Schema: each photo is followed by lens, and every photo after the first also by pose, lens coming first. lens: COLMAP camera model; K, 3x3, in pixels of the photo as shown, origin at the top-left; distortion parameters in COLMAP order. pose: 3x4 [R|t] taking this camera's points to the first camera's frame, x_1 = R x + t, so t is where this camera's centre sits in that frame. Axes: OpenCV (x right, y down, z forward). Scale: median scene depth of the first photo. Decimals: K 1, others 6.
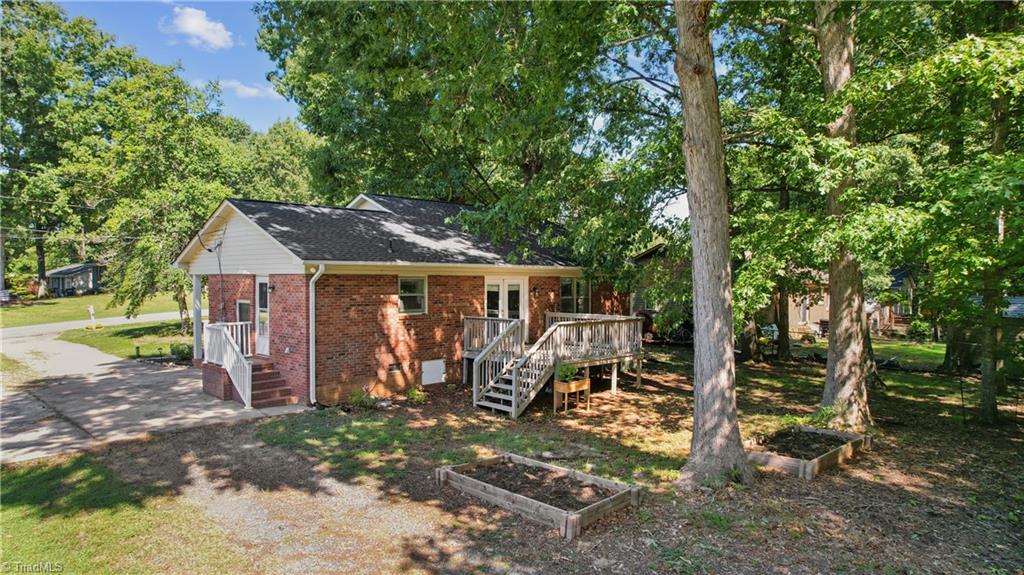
lens RADIAL K [[678.6, 0, 512.0], [0, 678.6, 287.5], [0, 0, 1]] dist [-0.048665, -0.000119]
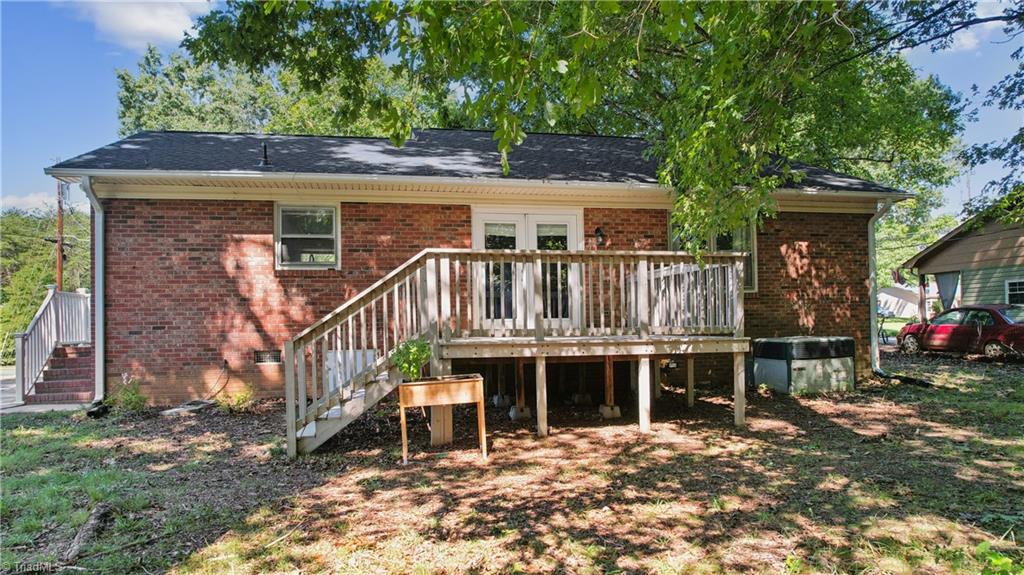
lens RADIAL K [[696.7, 0, 511.6], [0, 696.7, 303.1], [0, 0, 1]] dist [-0.050421, -0.000315]
pose [[0.822086, -0.038599, -0.568053, 0.362307], [0.010350, 0.998548, -0.052872, 0.109804], [0.569269, 0.037586, 0.821292, 0.648404]]
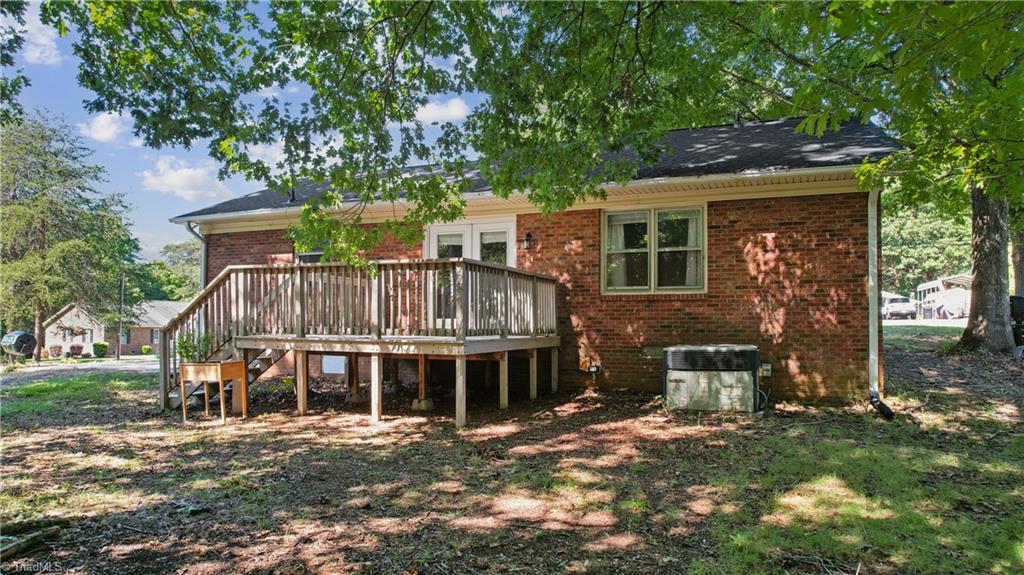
lens RADIAL K [[678.6, 0, 512.0], [0, 678.6, 287.5], [0, 0, 1]] dist [-0.048665, -0.000119]
pose [[0.352509, -0.058475, -0.933980, 0.688954], [-0.020512, 0.997323, -0.070182, 0.105021], [0.935584, 0.043897, 0.350366, 1.006375]]
